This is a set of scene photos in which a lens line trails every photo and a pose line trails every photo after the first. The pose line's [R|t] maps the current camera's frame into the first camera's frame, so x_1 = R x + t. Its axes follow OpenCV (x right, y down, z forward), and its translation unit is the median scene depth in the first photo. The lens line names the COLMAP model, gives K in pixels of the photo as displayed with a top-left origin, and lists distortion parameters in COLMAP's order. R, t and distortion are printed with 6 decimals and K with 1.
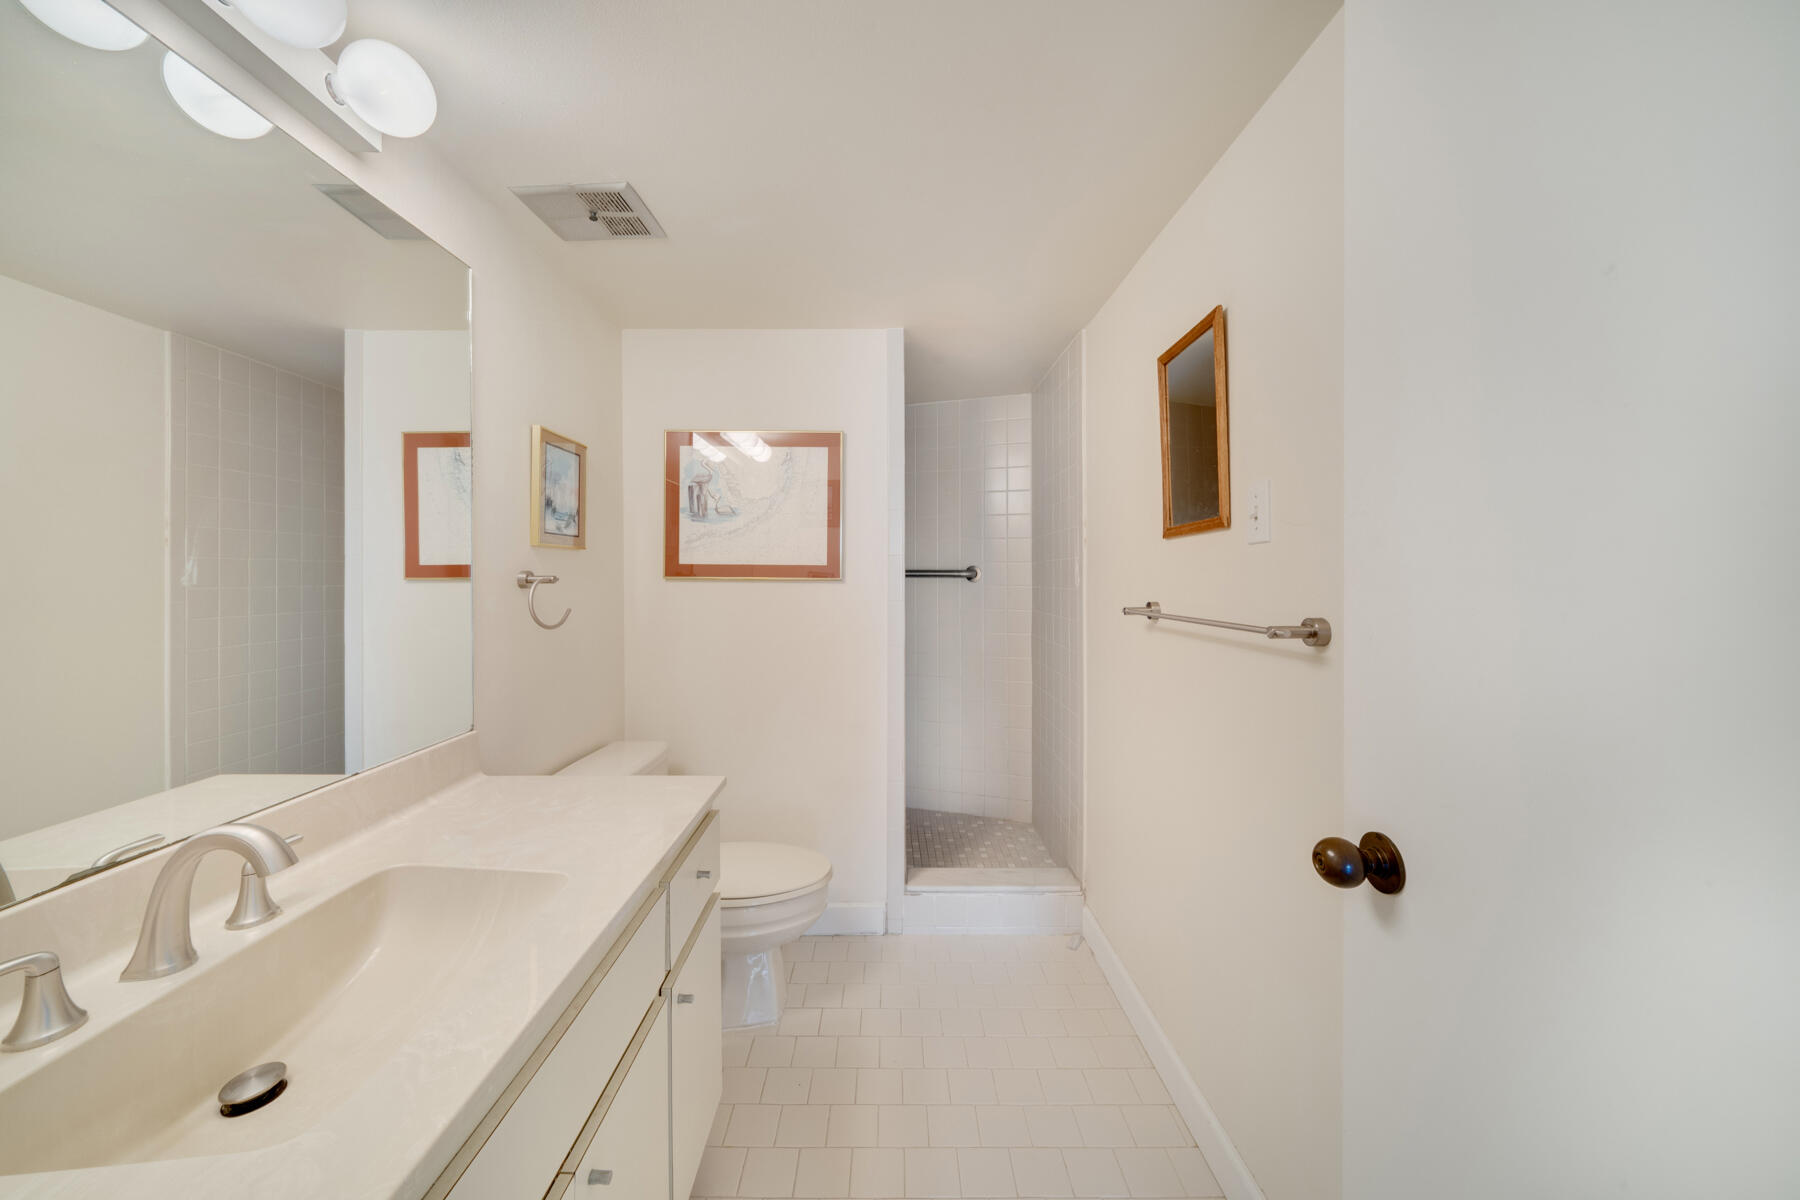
lens RADIAL K [[628.3, 0, 897.9], [0, 628.3, 592.7], [0, 0, 1]] dist [-0.000408, -0.000005]
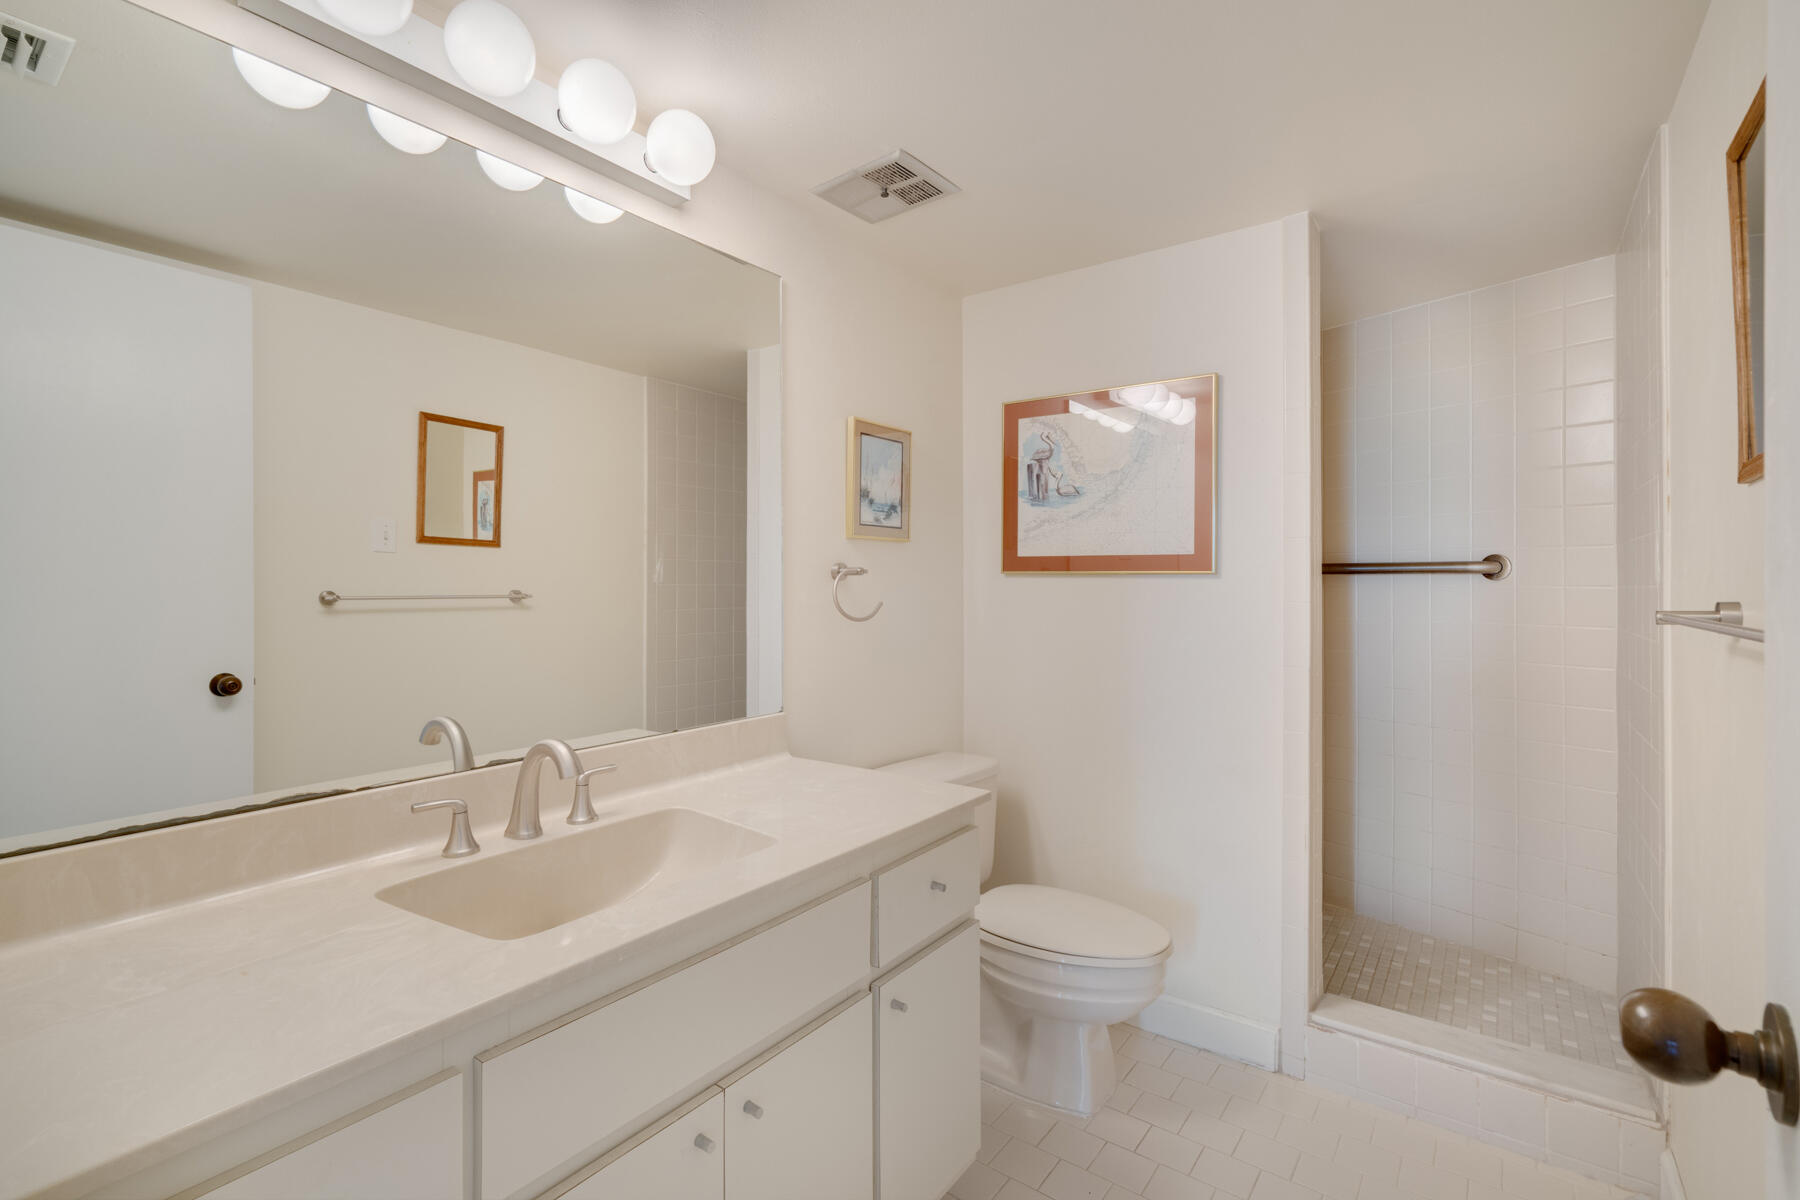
lens RADIAL K [[812.2, 0, 901.0], [0, 812.2, 608.4], [0, 0, 1]] dist [-0.000561, 0.000169]
pose [[0.804761, 0.016521, -0.593369, 0.188802], [-0.014065, 0.999863, 0.008764, 0.018369], [0.593432, 0.001292, 0.804883, 0.007534]]
